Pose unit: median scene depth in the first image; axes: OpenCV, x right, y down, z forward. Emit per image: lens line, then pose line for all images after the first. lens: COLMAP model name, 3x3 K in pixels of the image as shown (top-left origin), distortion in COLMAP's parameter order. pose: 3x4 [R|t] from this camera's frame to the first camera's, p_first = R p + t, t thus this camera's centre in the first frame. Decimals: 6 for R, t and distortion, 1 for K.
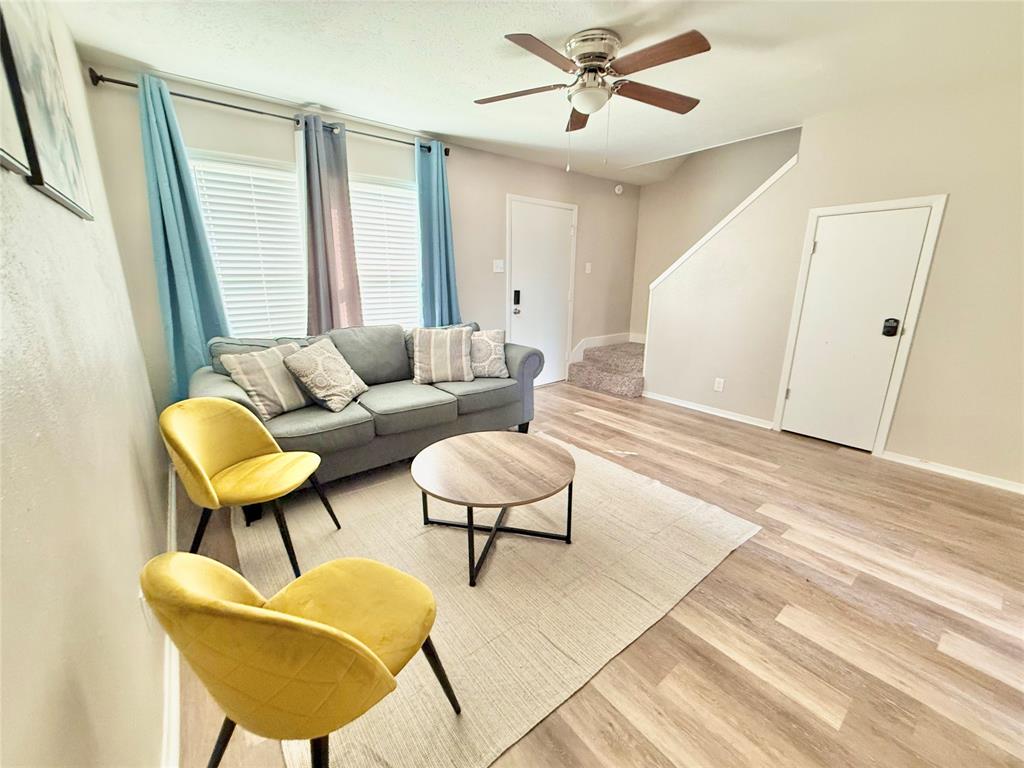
lens RADIAL K [[407.7, 0, 510.2], [0, 407.7, 382.5], [0, 0, 1]] dist [0.011422, 0.000324]
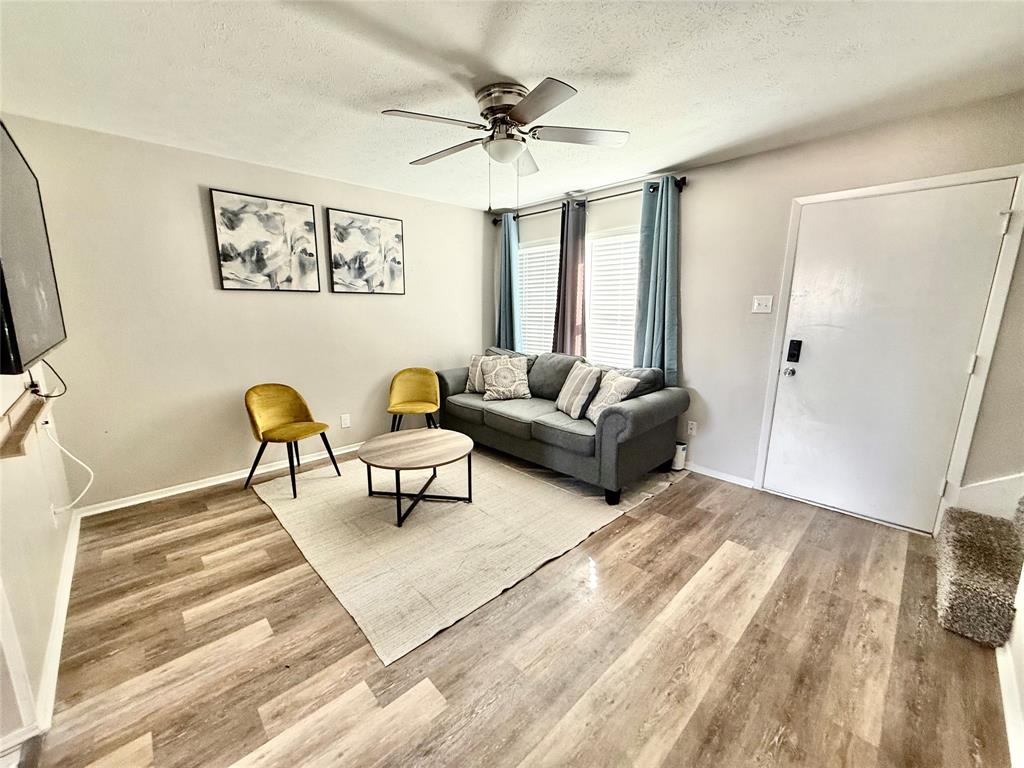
lens RADIAL K [[407.7, 0, 510.5], [0, 407.7, 384.3], [0, 0, 1]] dist [0.011422, 0.000324]
pose [[0.088825, 0.192730, -0.977223, 1.254110], [-0.249043, 0.954237, 0.165559, -0.309925], [0.964410, 0.228665, 0.132758, 0.994407]]
